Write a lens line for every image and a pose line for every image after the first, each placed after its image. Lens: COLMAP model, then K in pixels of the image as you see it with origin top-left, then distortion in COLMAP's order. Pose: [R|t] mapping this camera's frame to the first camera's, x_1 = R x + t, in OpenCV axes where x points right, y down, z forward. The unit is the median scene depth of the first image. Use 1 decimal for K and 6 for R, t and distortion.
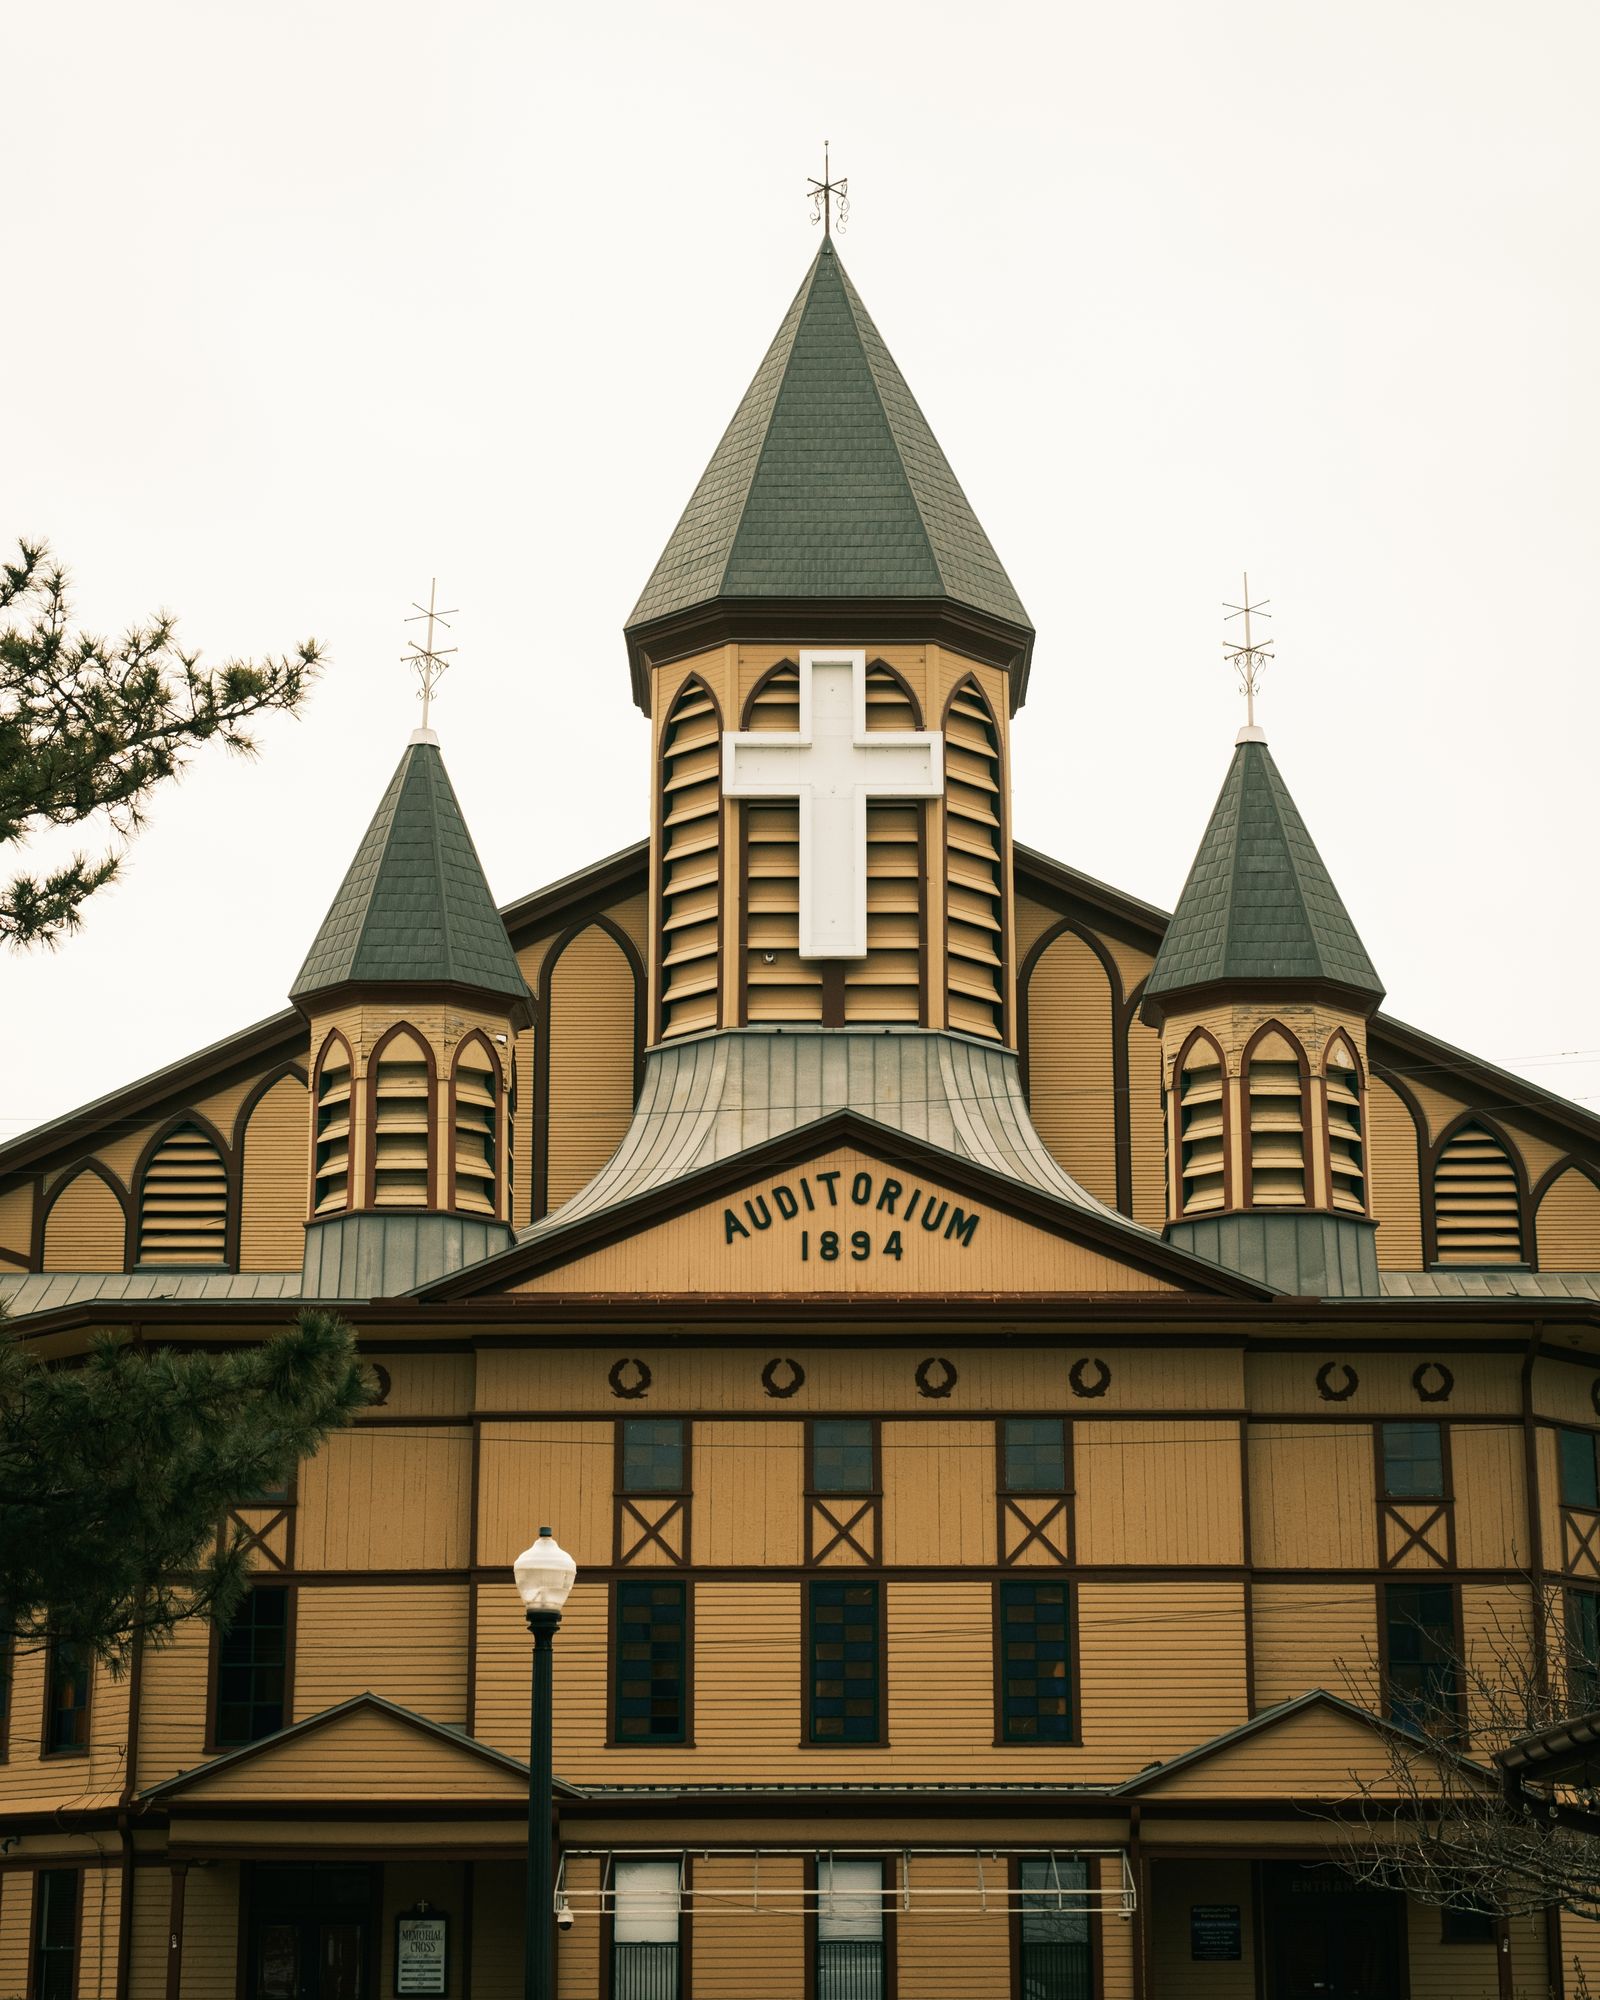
lens RADIAL K [[2806.4, 0, 774.4], [0, 2806.4, 925.1], [0, 0, 1]] dist [-0.013999, 0.007908]
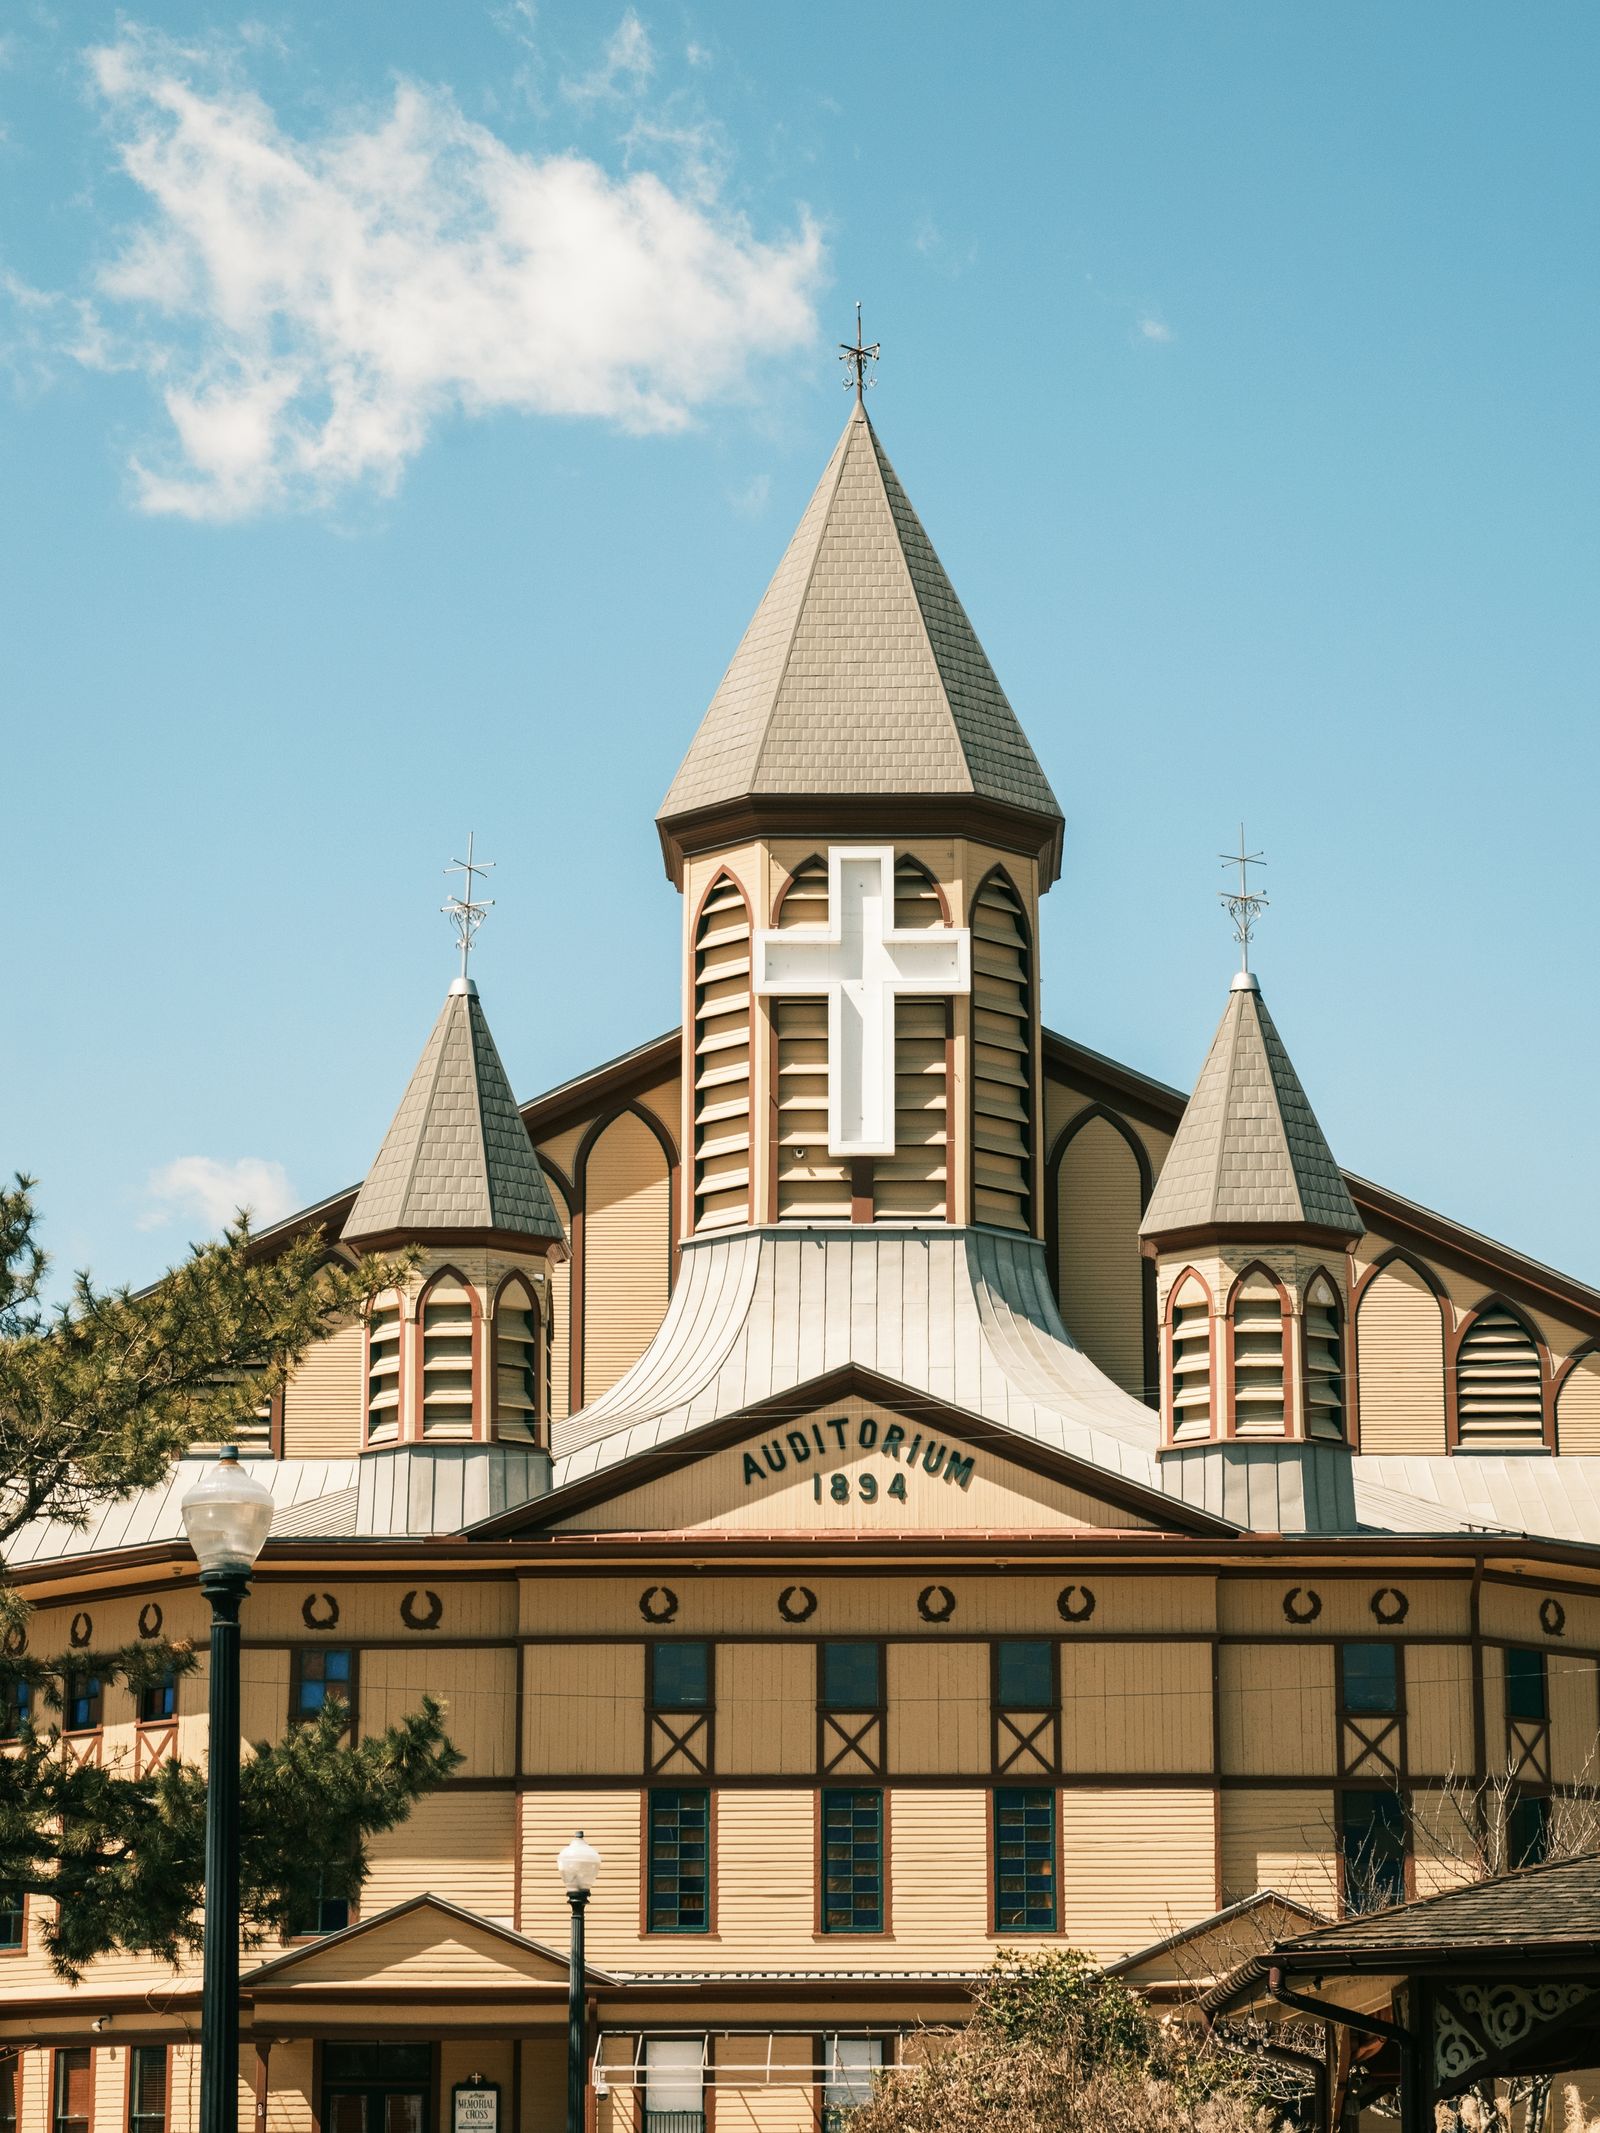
lens RADIAL K [[3227.9, 0, 800.0], [0, 3227.9, 1066.5], [0, 0, 1]] dist [-0.020926, 0.032502]
pose [[0.999880, -0.005112, -0.014619, 0.021953], [0.005659, 0.999277, 0.037595, -0.090303], [0.014417, -0.037673, 0.999186, -0.239833]]
